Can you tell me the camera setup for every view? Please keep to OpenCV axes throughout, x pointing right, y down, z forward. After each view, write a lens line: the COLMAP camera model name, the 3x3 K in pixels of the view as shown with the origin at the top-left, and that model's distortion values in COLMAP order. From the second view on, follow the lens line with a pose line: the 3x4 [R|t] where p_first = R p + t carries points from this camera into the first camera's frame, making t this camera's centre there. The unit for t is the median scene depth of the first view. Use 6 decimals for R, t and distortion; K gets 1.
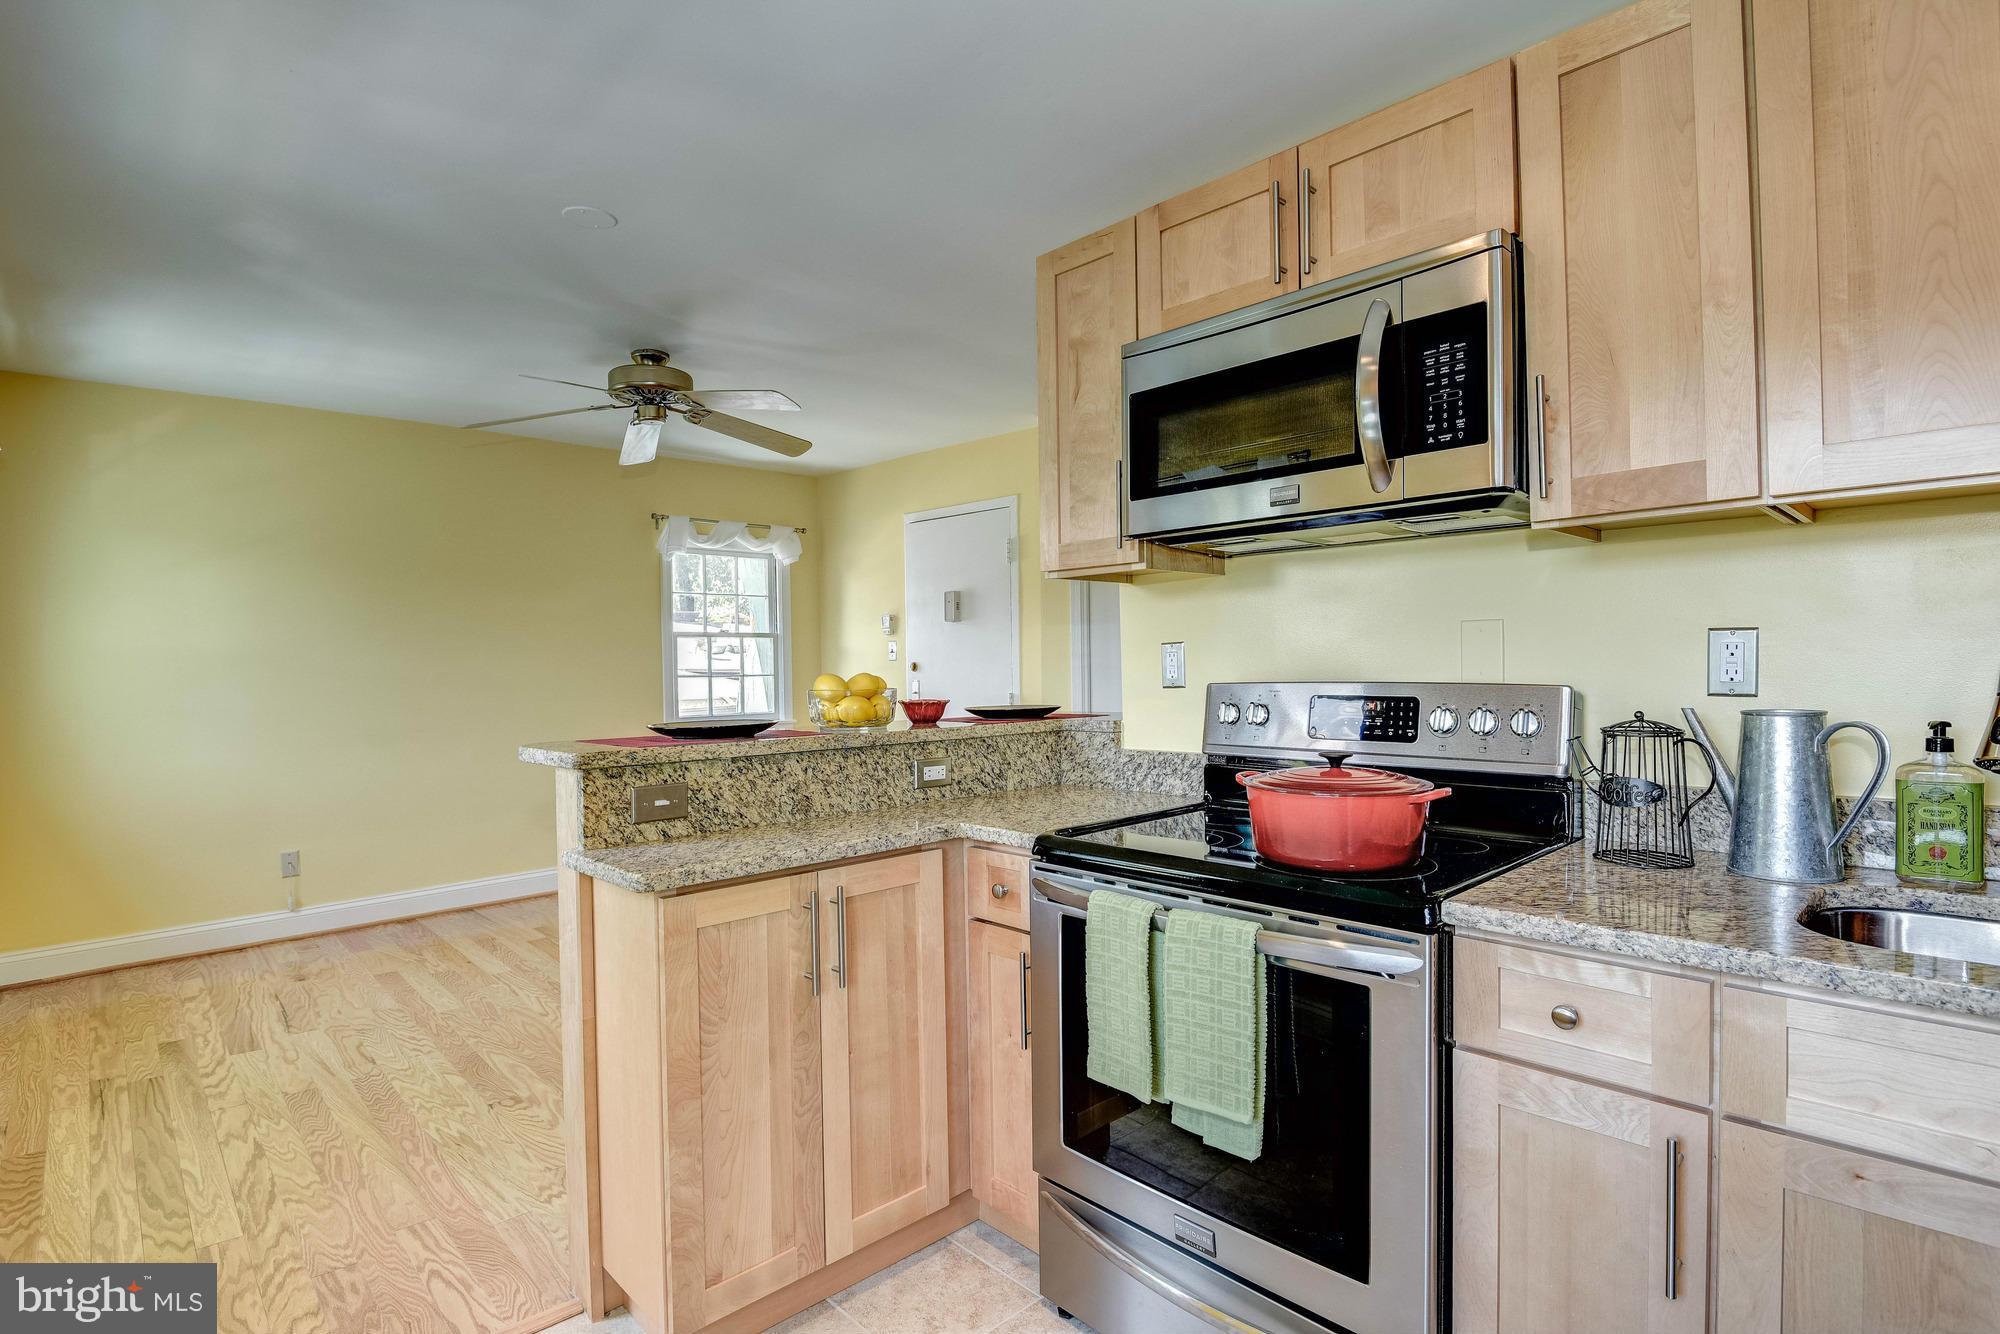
lens RADIAL K [[1004.6, 0, 1019.8], [0, 1004.6, 670.9], [0, 0, 1]] dist [-0.003053, -0.017248]
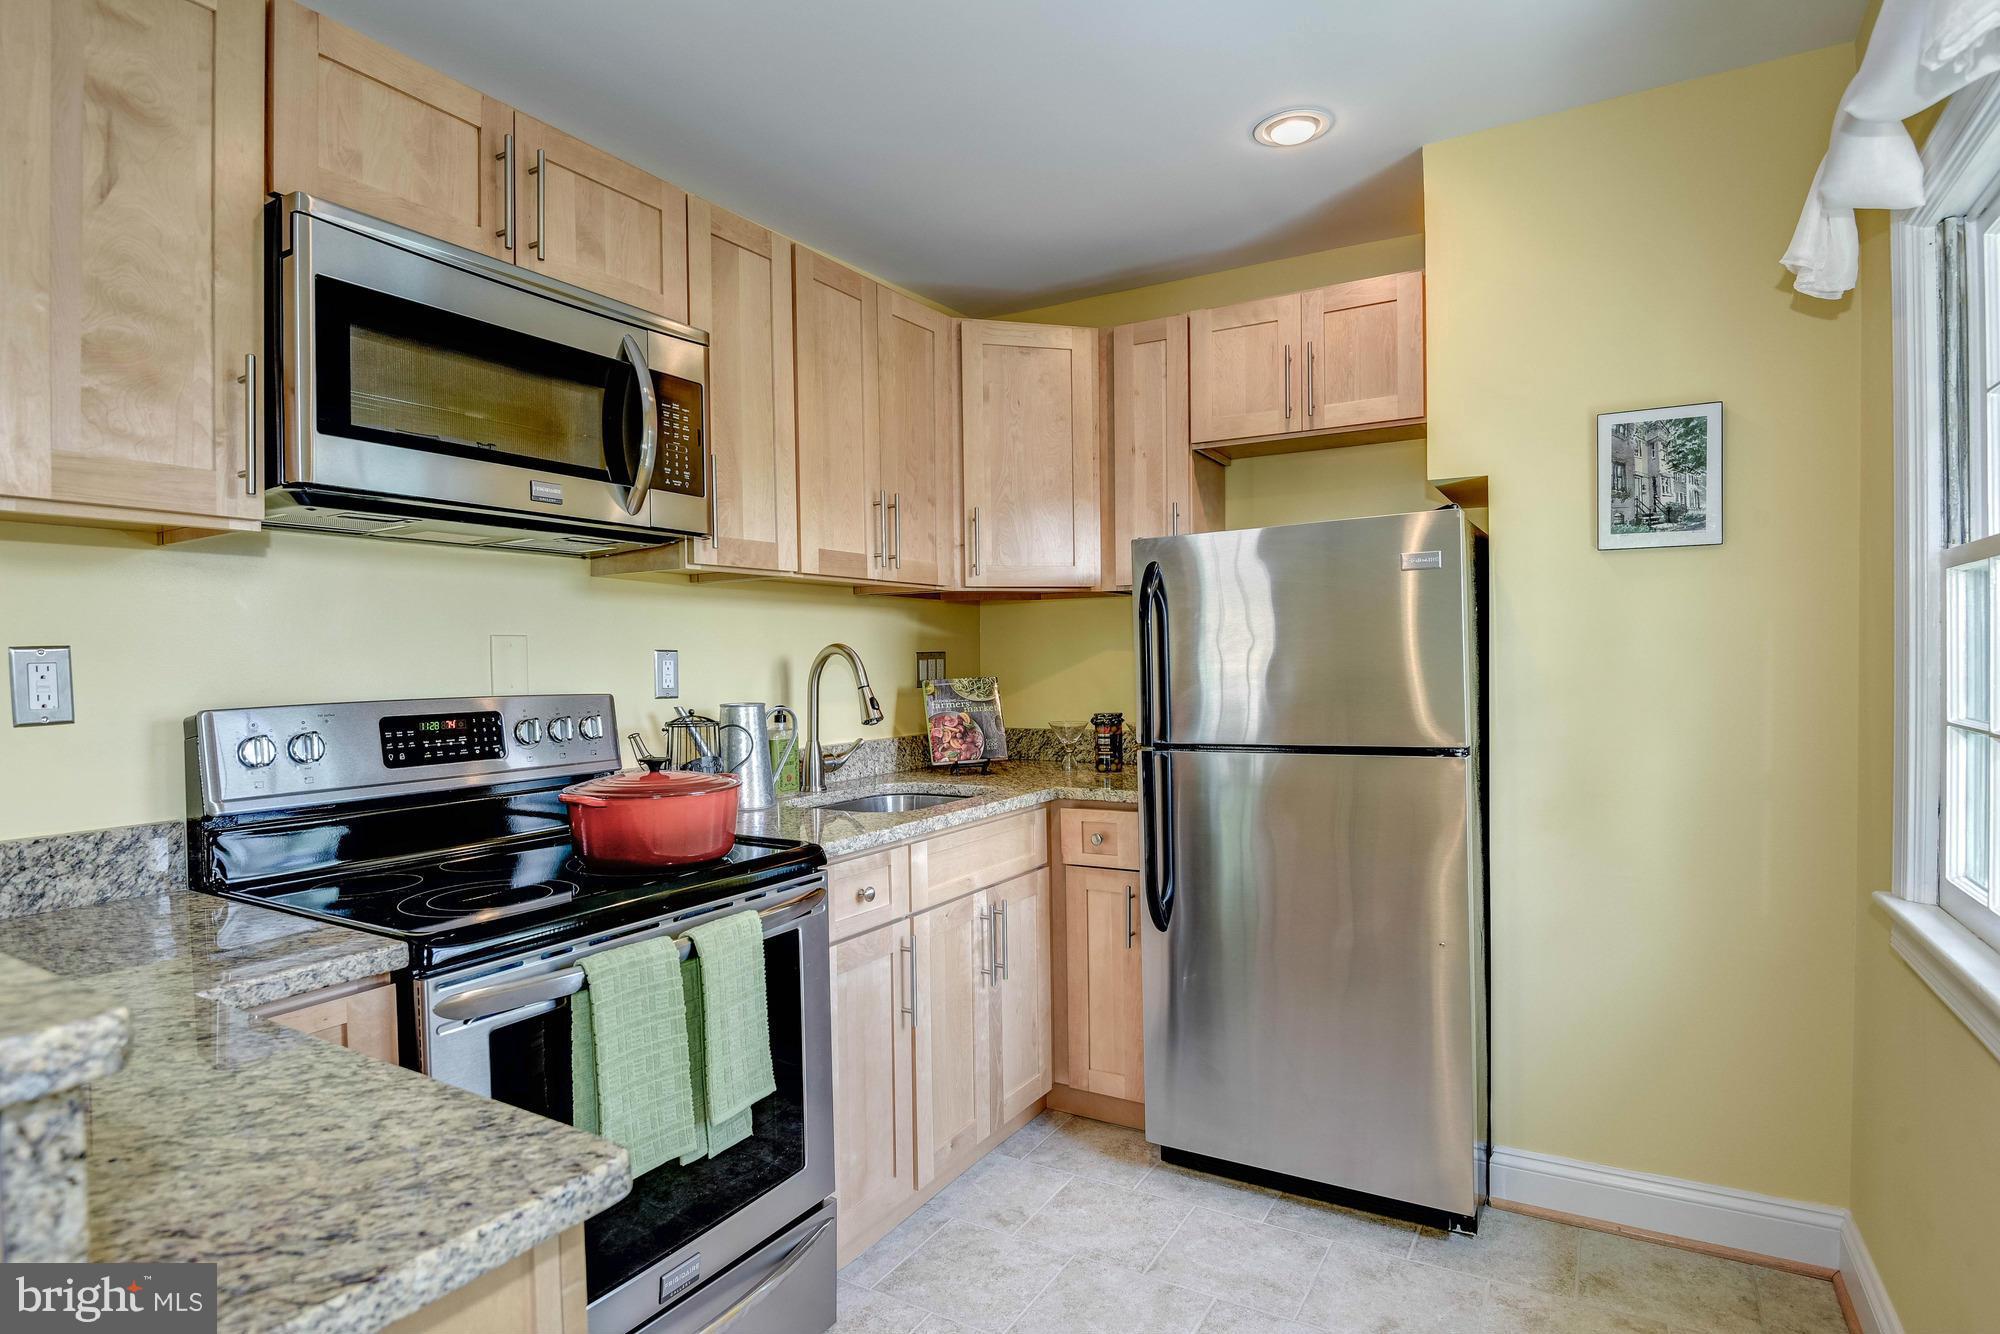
lens RADIAL K [[1004.6, 0, 1019.8], [0, 1004.6, 670.9], [0, 0, 1]] dist [-0.003053, -0.017248]
pose [[-0.269968, 0.006660, 0.962846, -0.512672], [0.024715, 0.999695, 0.000015, -0.000455], [-0.962552, 0.023801, -0.270050, 0.580714]]
